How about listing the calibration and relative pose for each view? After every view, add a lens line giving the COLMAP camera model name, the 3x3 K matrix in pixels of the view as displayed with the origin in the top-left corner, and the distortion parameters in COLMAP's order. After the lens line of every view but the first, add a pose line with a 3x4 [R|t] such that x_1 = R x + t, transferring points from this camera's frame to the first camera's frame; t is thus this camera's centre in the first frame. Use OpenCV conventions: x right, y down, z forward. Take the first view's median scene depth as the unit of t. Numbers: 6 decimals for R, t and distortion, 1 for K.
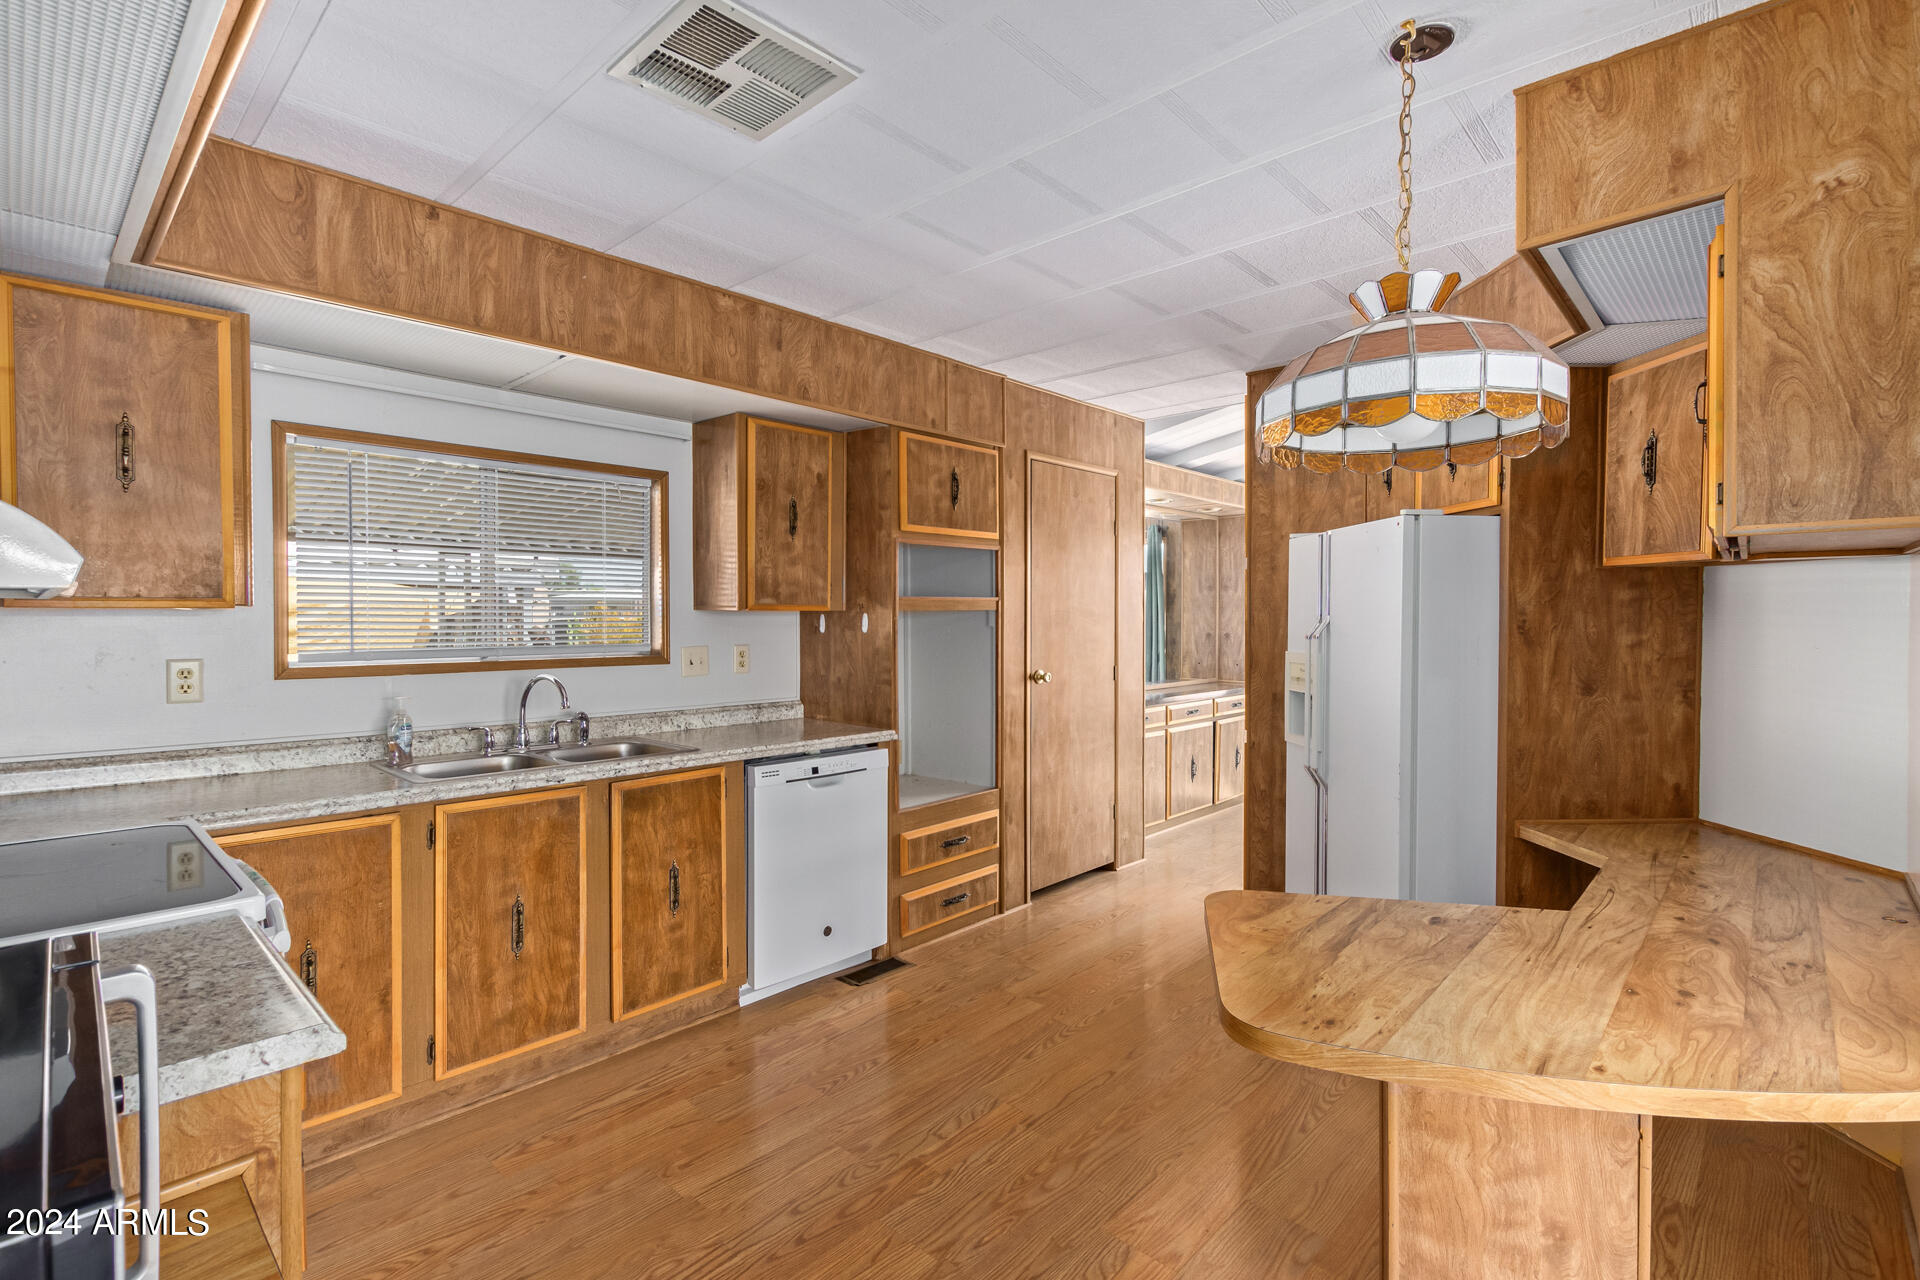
lens RADIAL K [[878.6, 0, 958.9], [0, 878.6, 633.3], [0, 0, 1]] dist [0.008888, 0.000239]
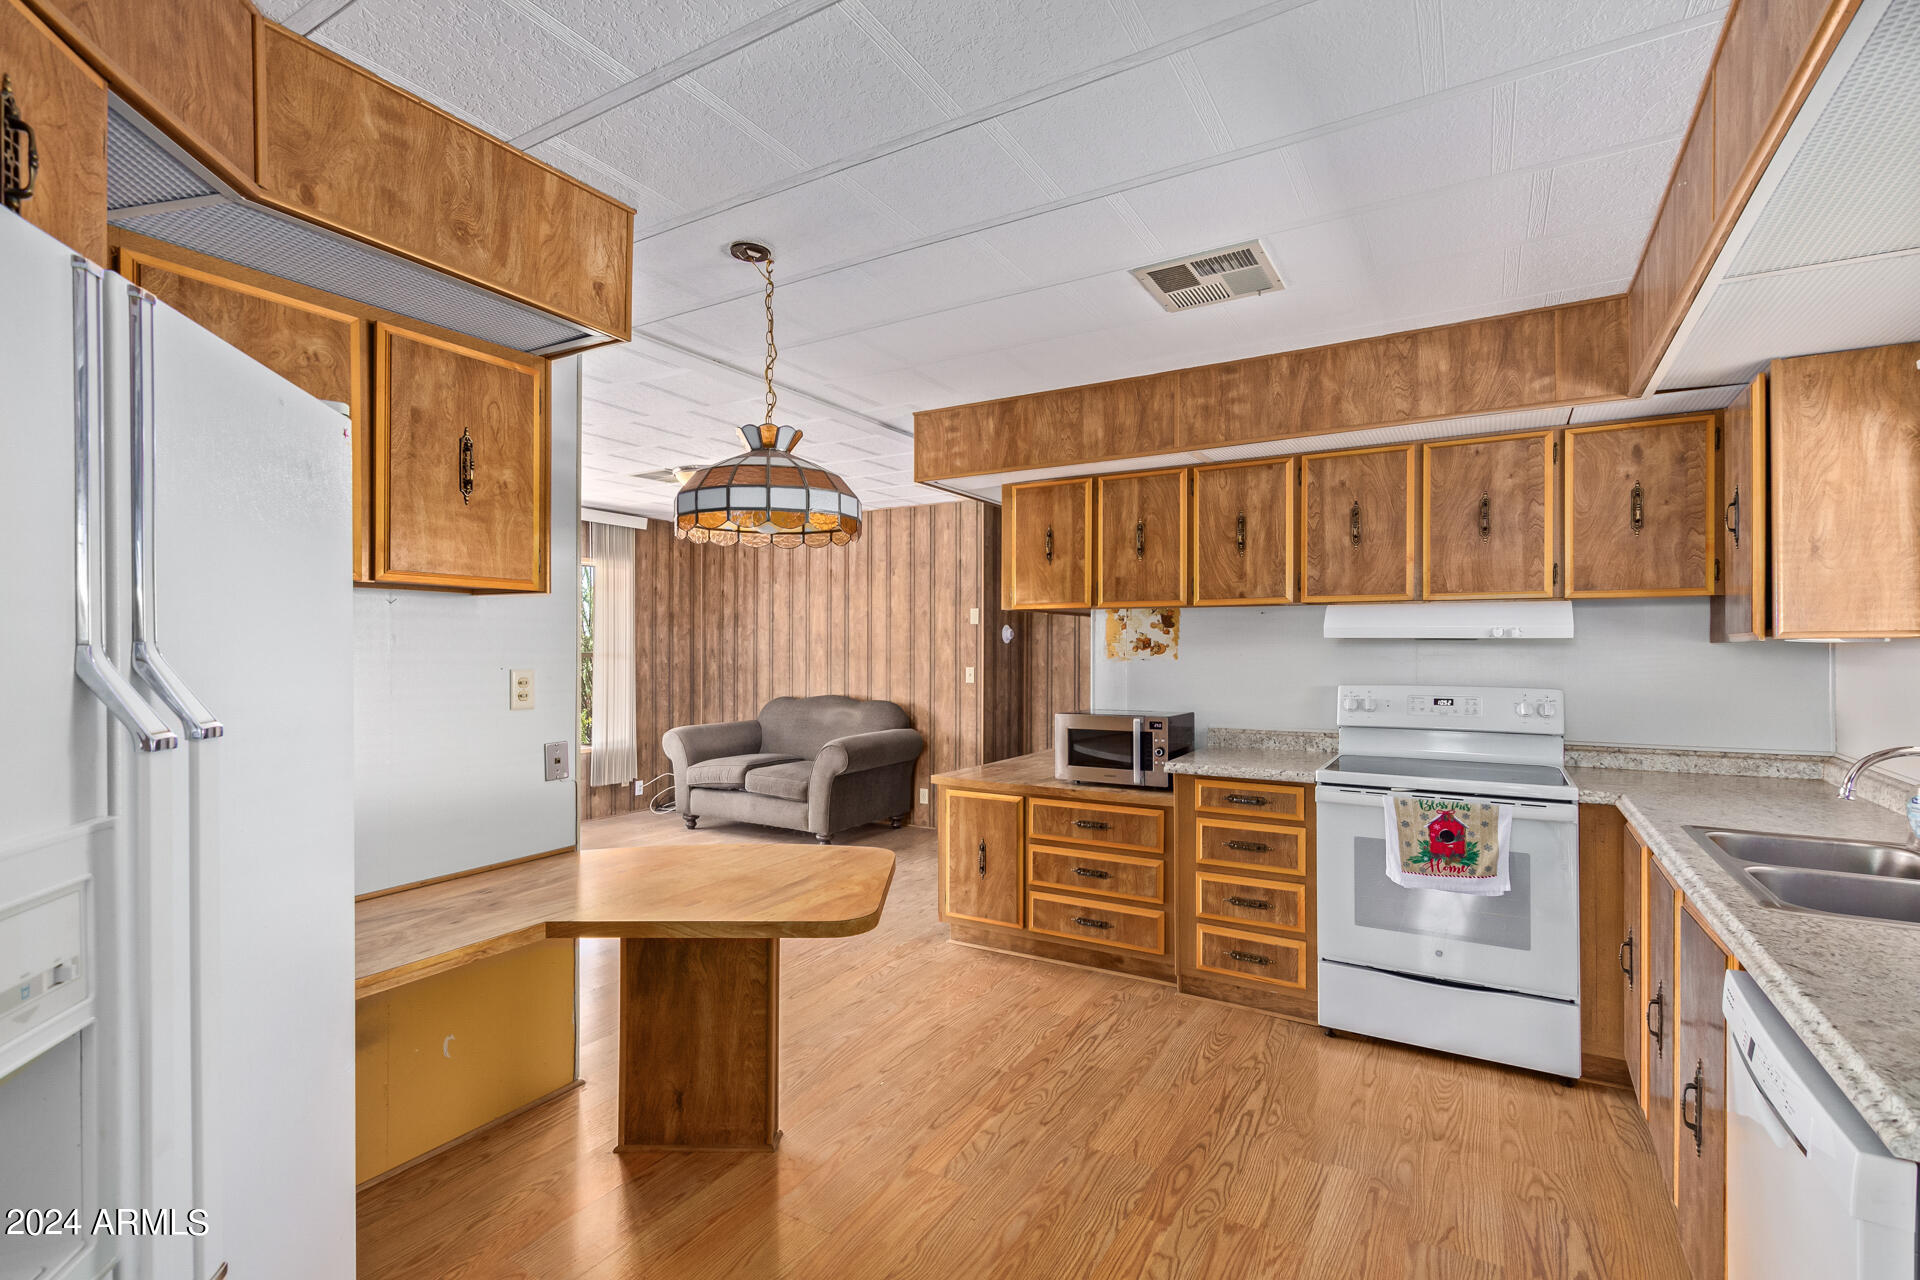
lens RADIAL K [[863.6, 0, 926.4], [0, 863.6, 649.7], [0, 0, 1]] dist [0.000705, 0.000008]
pose [[-0.984556, -0.000903, -0.175069, 0.270482], [-0.005298, 0.999682, 0.024640, -0.029062], [0.174991, 0.025187, -0.984248, 1.362478]]
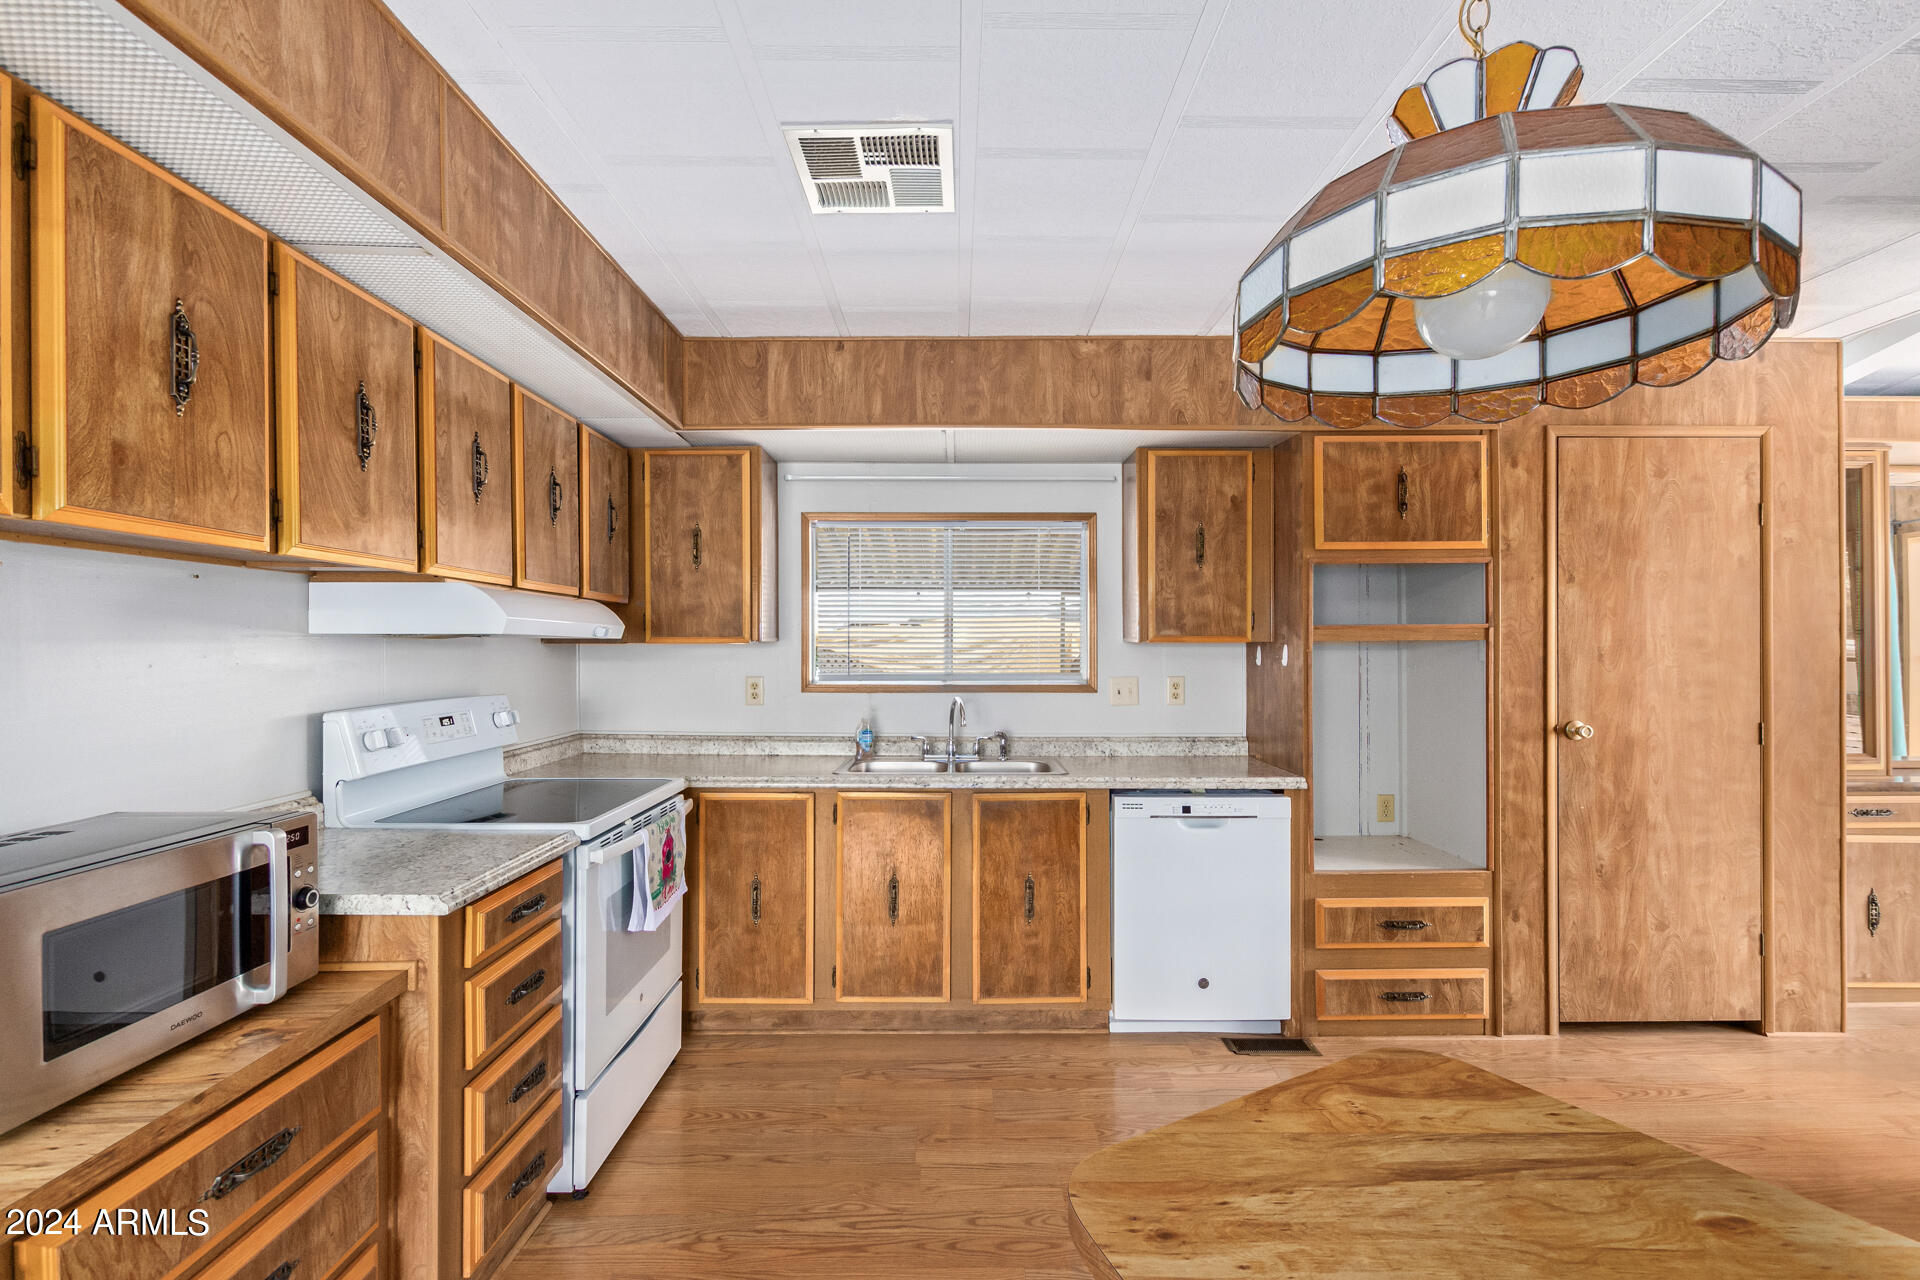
lens RADIAL K [[868.5, 0, 981.4], [0, 868.5, 648.5], [0, 0, 1]] dist [0.004974, -0.000025]
pose [[0.693321, 0.000374, -0.720629, 0.377085], [-0.013074, 0.999842, -0.012060, -0.004658], [0.720510, 0.017783, 0.693216, 0.191504]]
